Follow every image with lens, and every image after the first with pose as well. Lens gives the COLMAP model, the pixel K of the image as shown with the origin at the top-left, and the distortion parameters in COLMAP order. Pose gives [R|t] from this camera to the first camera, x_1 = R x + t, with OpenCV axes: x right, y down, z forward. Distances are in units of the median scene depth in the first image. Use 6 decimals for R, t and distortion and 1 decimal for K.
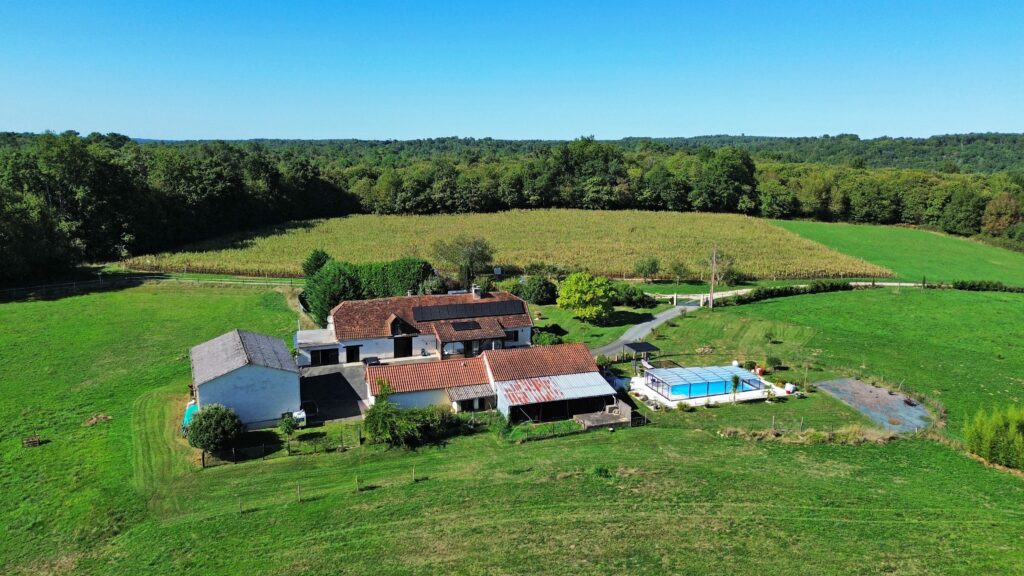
lens RADIAL K [[716.5, 0, 512.0], [0, 716.5, 288.0], [0, 0, 1]] dist [0.070530, -0.083475]
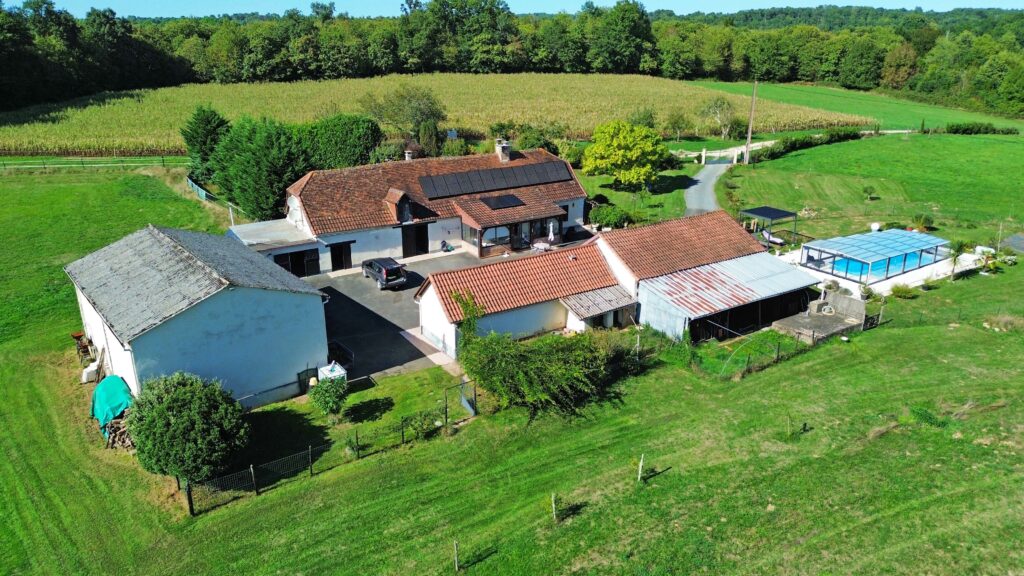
lens RADIAL K [[716.5, 0, 512.0], [0, 716.5, 288.0], [0, 0, 1]] dist [0.070530, -0.083475]
pose [[0.969031, -0.089342, 0.230210, -0.106588], [0.053492, 0.986067, 0.157514, 0.013904], [-0.241075, -0.140321, 0.960309, 0.174314]]
